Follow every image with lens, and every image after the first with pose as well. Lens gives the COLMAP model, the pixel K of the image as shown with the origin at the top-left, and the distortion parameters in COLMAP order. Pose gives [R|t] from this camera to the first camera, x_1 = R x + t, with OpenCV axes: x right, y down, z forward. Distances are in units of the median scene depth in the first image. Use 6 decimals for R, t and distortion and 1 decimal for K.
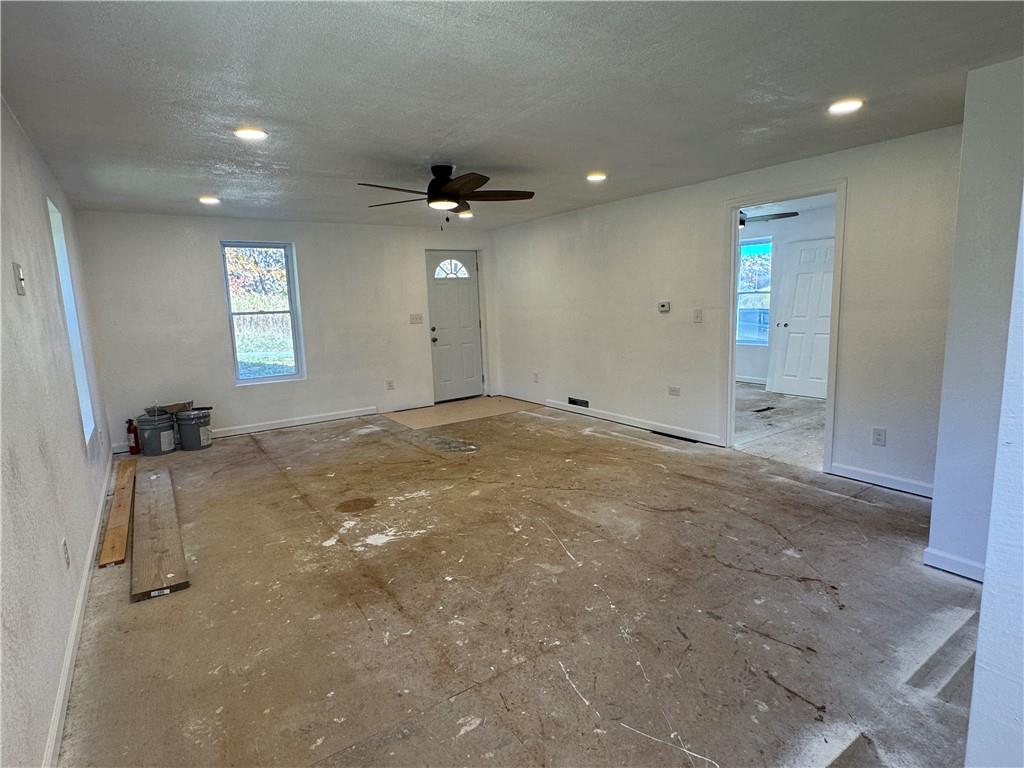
lens RADIAL K [[538.8, 0, 508.1], [0, 538.8, 382.5], [0, 0, 1]] dist [0.002508, 0.000587]
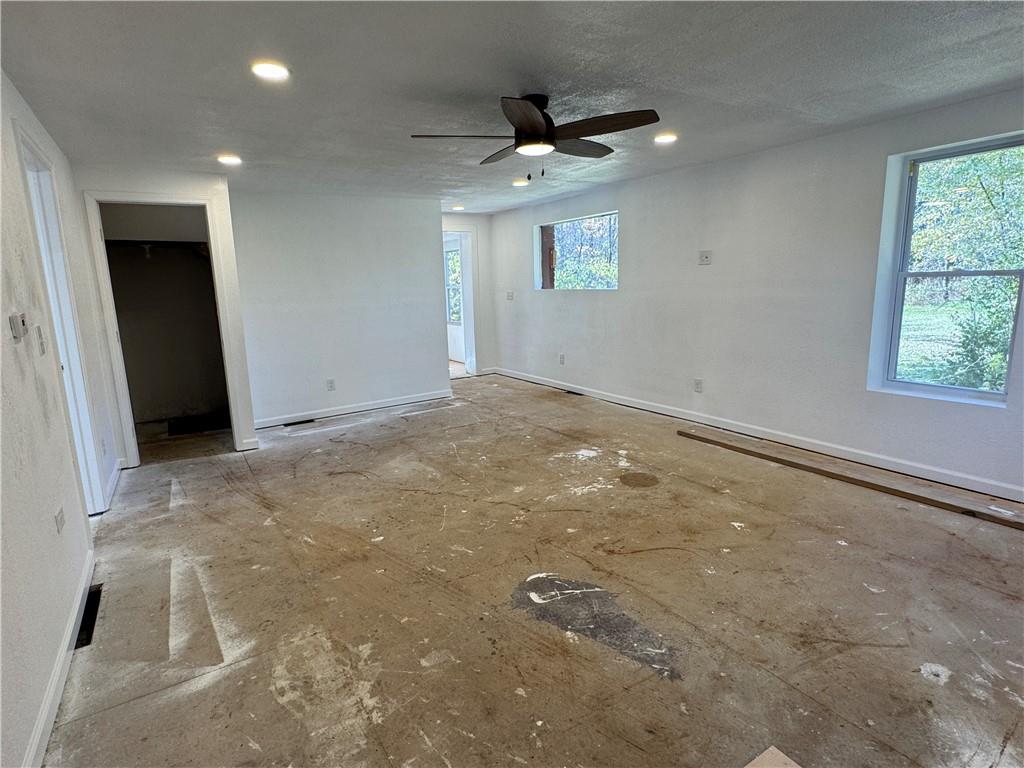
lens RADIAL K [[538.8, 0, 508.1], [0, 538.8, 382.5], [0, 0, 1]] dist [0.002508, 0.000587]
pose [[-0.996955, 0.058178, 0.051927, -0.104952], [0.071993, 0.942567, 0.326166, -0.278408], [-0.029969, 0.328911, -0.943885, 1.879530]]
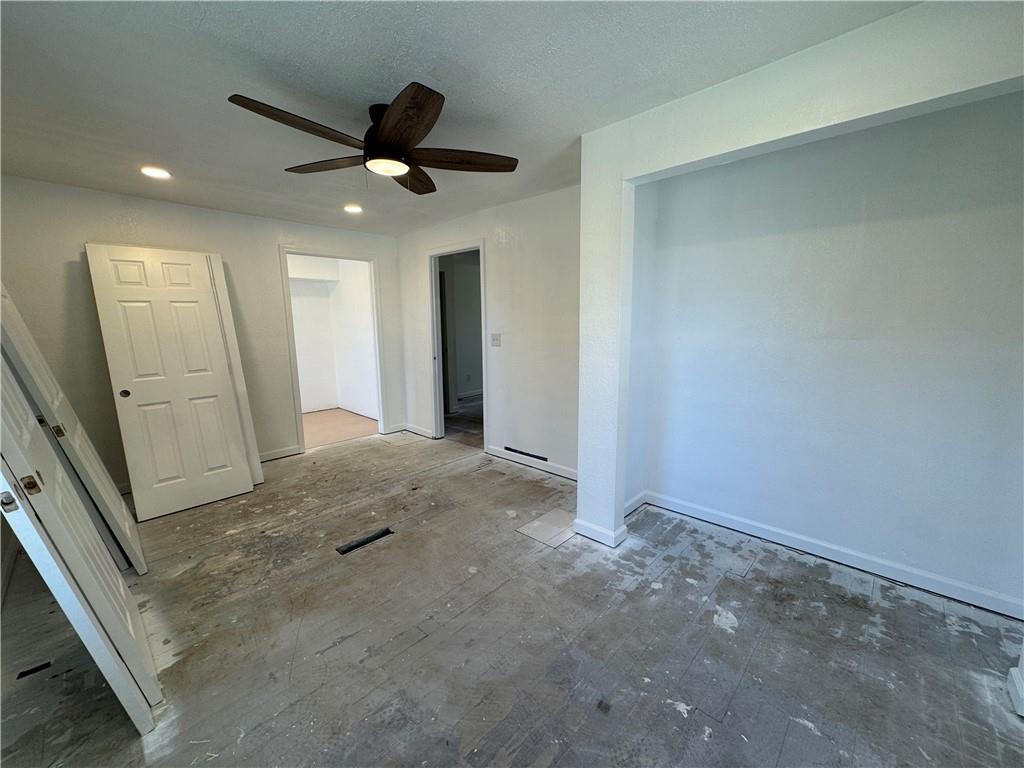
lens RADIAL K [[410.5, 0, 510.9], [0, 410.5, 381.1], [0, 0, 1]] dist [-0.001934, 0.000505]
pose [[-0.976240, 0.080503, -0.201183, 0.686935], [0.017561, 0.954768, 0.296833, -0.389560], [0.215979, 0.286247, -0.933497, 2.357040]]
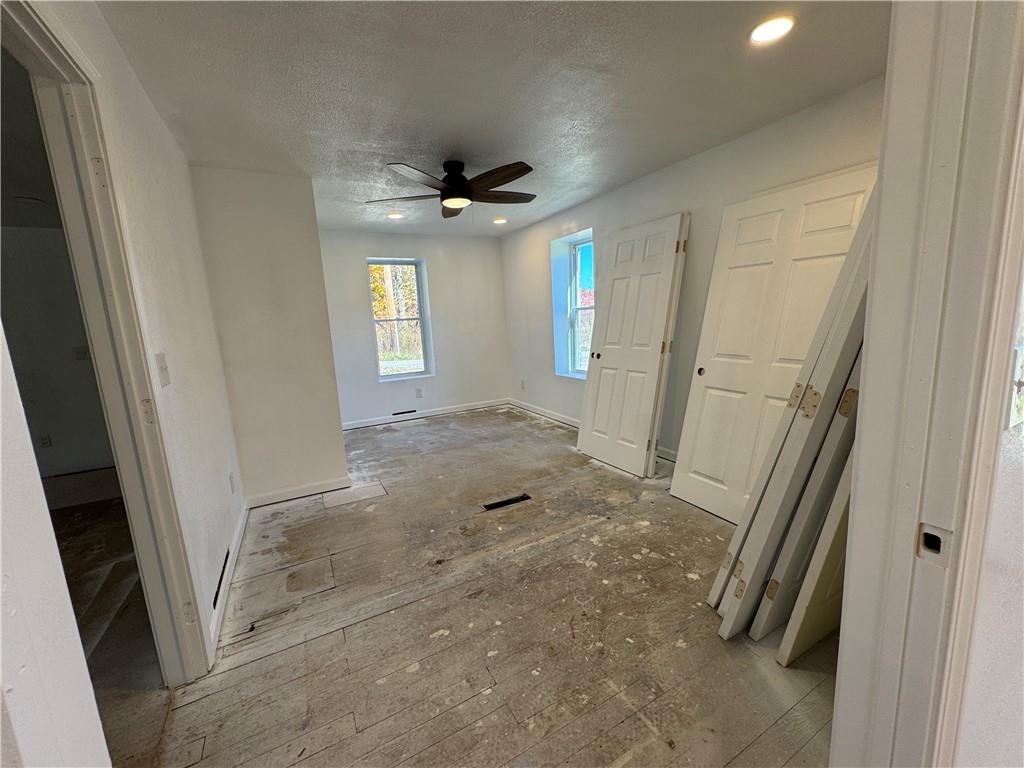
lens RADIAL K [[410.5, 0, 510.9], [0, 410.5, 381.1], [0, 0, 1]] dist [-0.001934, 0.000505]
pose [[0.994439, 0.000569, -0.105315, 0.905304], [0.000768, 0.999920, 0.012653, -0.163004], [0.105314, -0.012663, 0.994358, 0.903815]]
